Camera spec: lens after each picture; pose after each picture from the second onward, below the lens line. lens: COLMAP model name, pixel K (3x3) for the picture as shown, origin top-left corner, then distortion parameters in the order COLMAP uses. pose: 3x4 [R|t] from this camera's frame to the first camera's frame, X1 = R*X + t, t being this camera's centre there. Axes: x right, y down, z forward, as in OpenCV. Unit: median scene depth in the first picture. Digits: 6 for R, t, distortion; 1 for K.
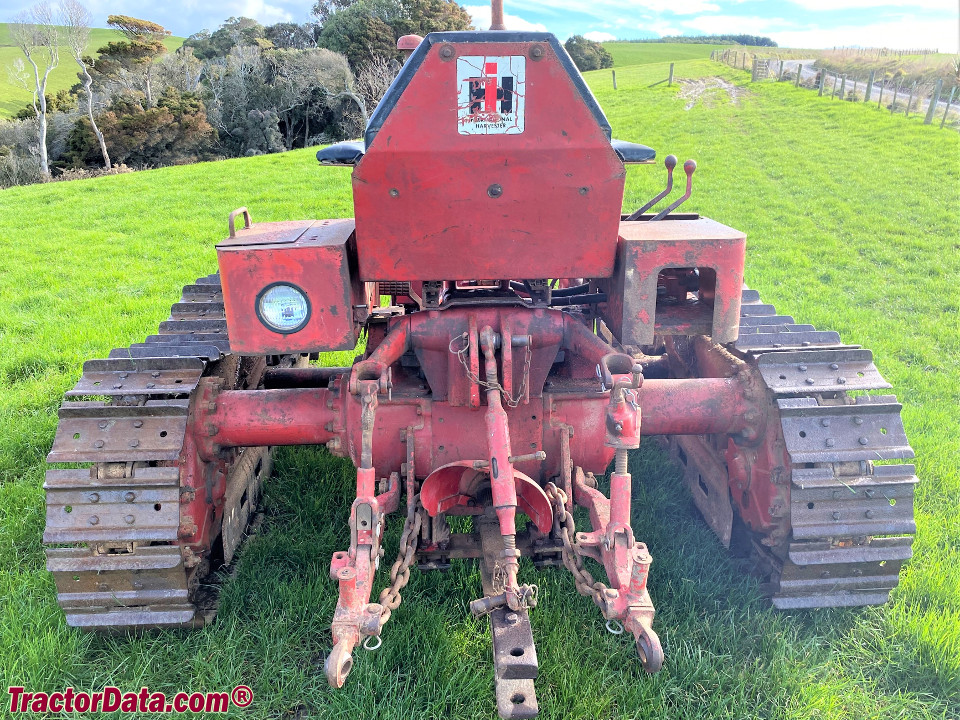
lens RADIAL K [[859.1, 0, 480.0], [0, 859.1, 360.0], [0, 0, 1]] dist [0.079799, -0.006965]
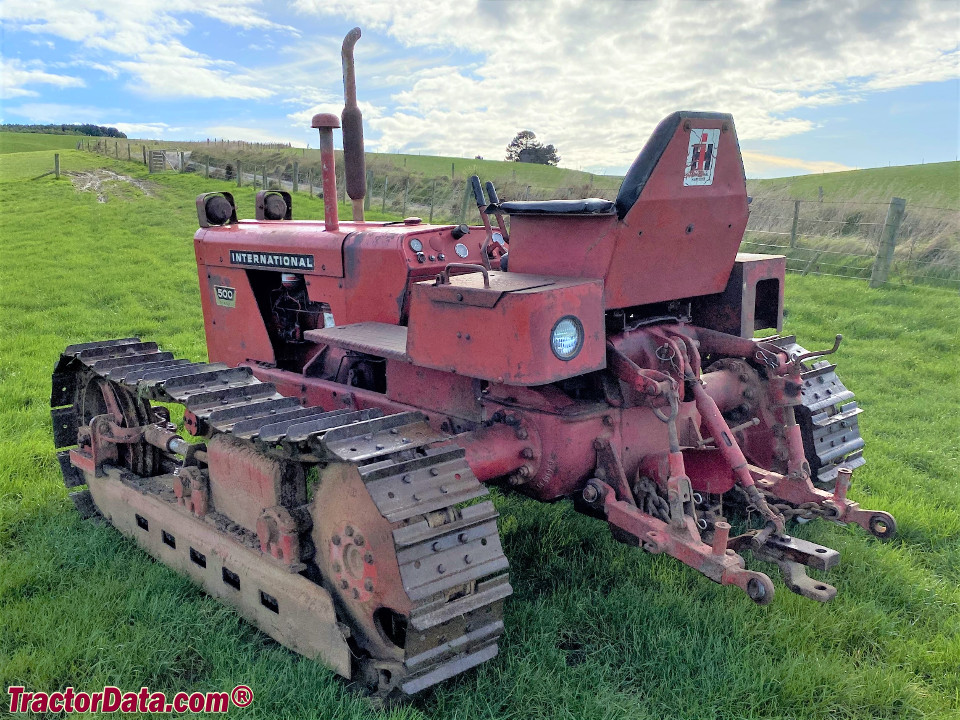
lens RADIAL K [[859.1, 0, 480.0], [0, 859.1, 360.0], [0, 0, 1]] dist [0.079799, -0.006965]
pose [[0.818175, -0.129573, 0.560179, -0.985264], [0.192710, 0.979722, -0.054847, 0.009368], [-0.541713, 0.152827, 0.826554, 0.113329]]
